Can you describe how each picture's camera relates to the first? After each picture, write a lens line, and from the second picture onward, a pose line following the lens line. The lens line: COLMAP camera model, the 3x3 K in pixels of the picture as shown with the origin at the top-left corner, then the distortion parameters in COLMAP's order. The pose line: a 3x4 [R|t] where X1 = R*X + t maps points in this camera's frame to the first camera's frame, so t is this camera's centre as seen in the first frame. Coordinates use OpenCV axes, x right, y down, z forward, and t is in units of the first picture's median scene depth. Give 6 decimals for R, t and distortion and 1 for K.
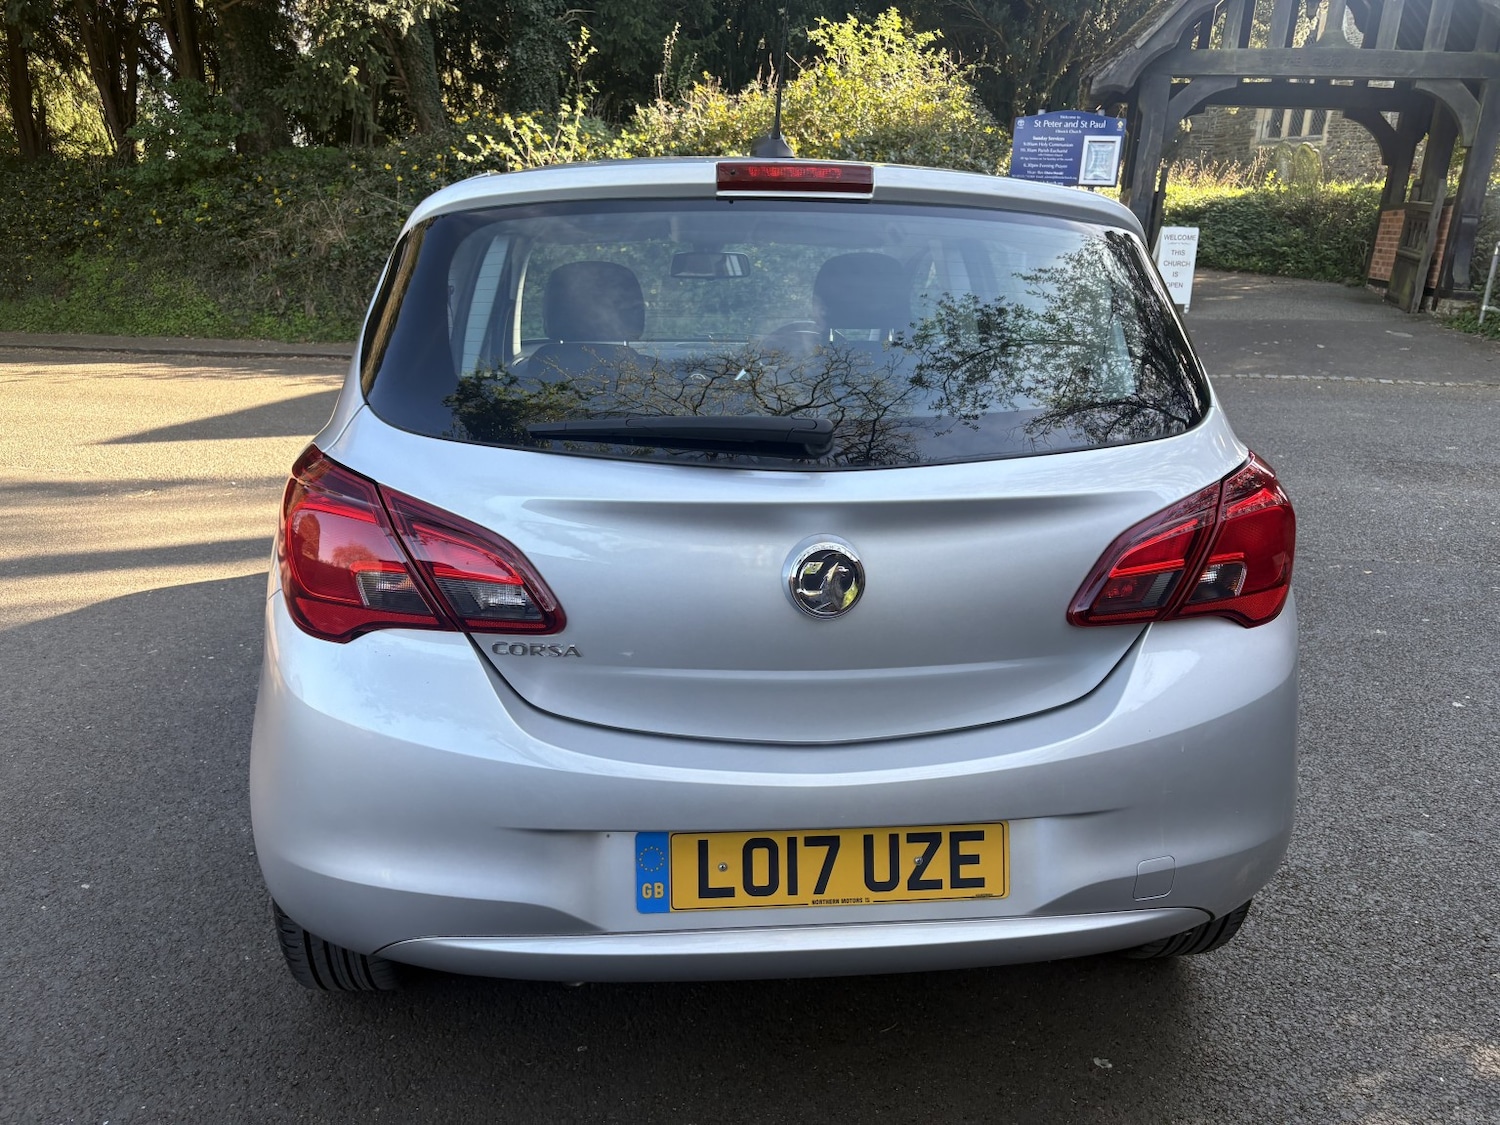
lens RADIAL K [[1143.0, 0, 732.6], [0, 1143.0, 569.2], [0, 0, 1]] dist [0.042532, -0.045072]
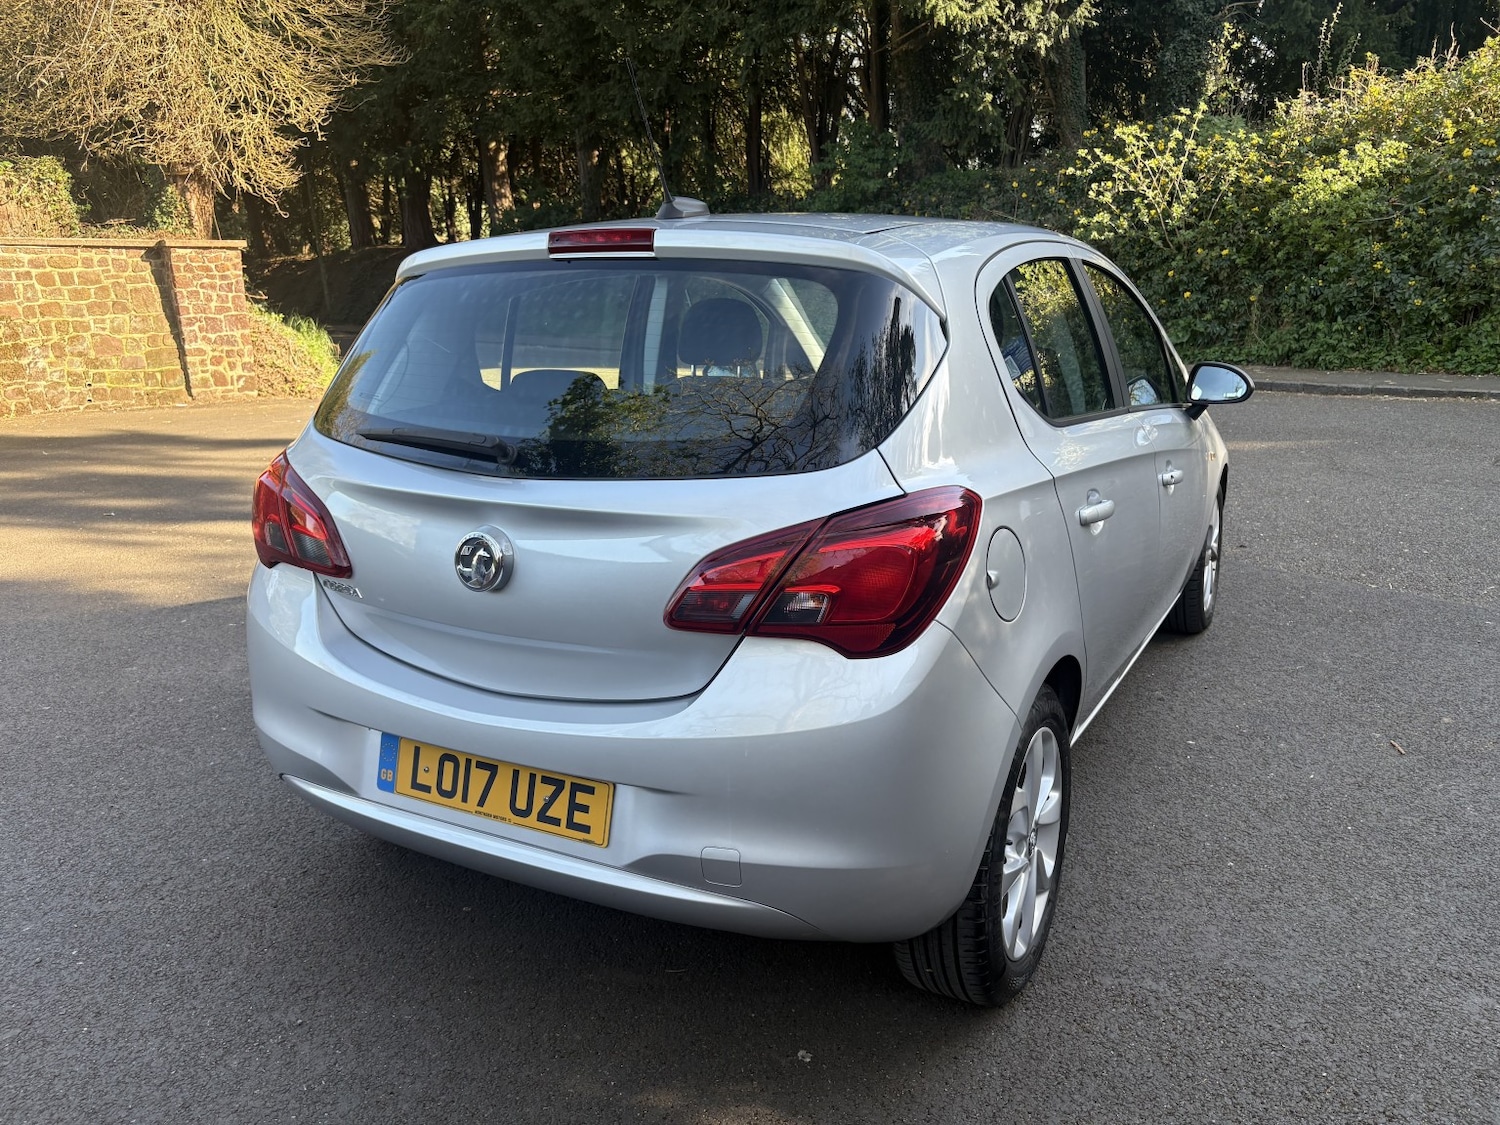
lens RADIAL K [[1143.0, 0, 751.4], [0, 1143.0, 565.6], [0, 0, 1]] dist [0.042532, -0.045072]
pose [[0.833413, 0.112374, -0.541105, 0.123337], [-0.117040, 0.992789, 0.025913, -0.006563], [0.540115, 0.041735, 0.840556, 0.009312]]
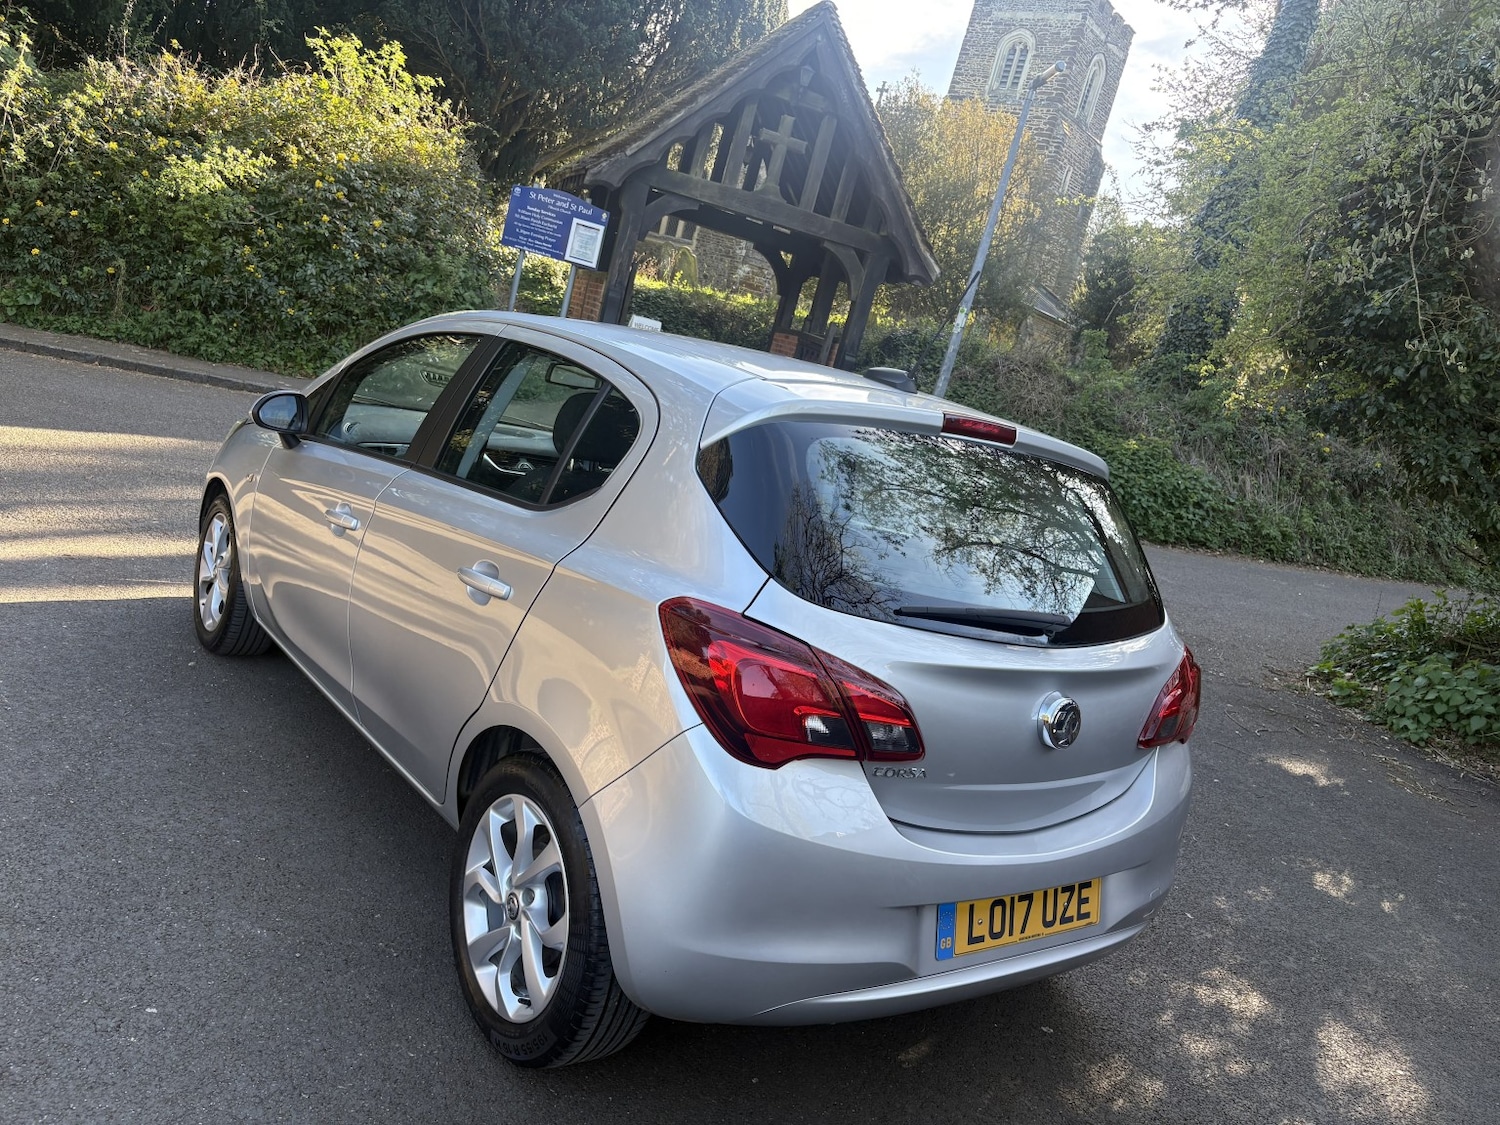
lens RADIAL K [[1143.0, 0, 739.9], [0, 1143.0, 569.4], [0, 0, 1]] dist [0.042532, -0.045072]
pose [[0.836865, 0.069337, 0.543001, -0.131911], [-0.059814, 0.997589, -0.035200, -0.013580], [-0.544132, -0.003021, 0.838994, -0.004718]]
